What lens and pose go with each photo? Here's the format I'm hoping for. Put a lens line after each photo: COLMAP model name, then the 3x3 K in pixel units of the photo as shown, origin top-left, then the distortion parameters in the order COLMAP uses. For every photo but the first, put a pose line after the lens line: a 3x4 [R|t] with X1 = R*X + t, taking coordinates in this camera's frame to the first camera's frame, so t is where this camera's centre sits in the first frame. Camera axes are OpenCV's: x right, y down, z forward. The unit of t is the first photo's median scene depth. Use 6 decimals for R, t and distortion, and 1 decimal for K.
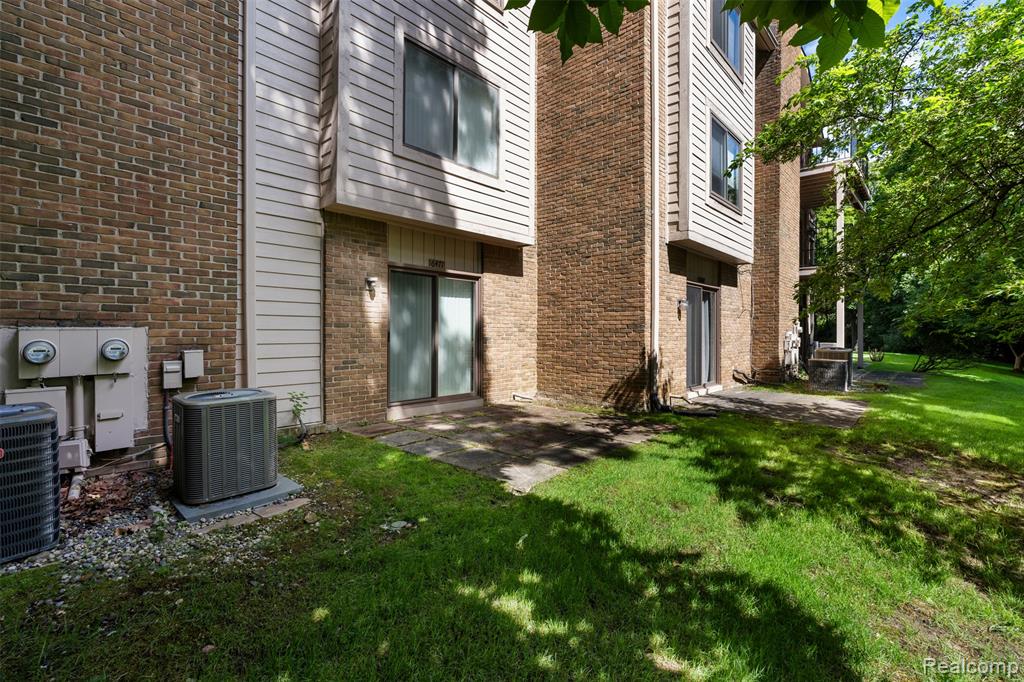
lens RADIAL K [[466.0, 0, 511.8], [0, 466.0, 335.8], [0, 0, 1]] dist [0.000662, 0.000392]
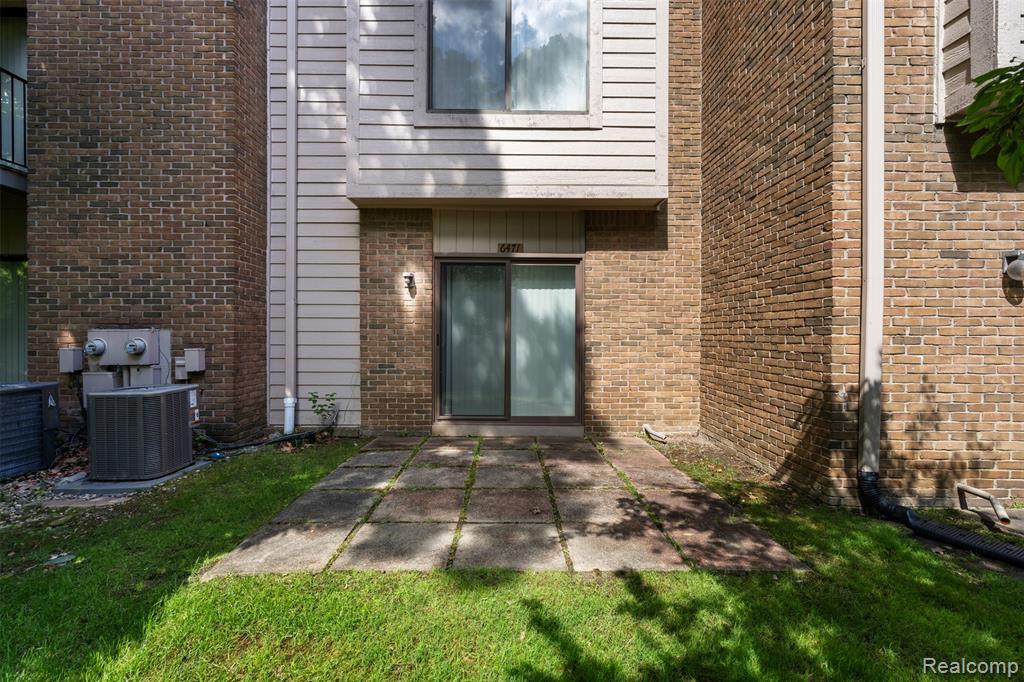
lens RADIAL K [[457.7, 0, 512.0], [0, 457.7, 341.0], [0, 0, 1]] dist [0.000560, 0.000187]
pose [[0.672670, 0.009148, -0.739886, 0.501130], [-0.008234, 0.999954, 0.004877, -0.000056], [0.739896, 0.002812, 0.672715, 0.571931]]
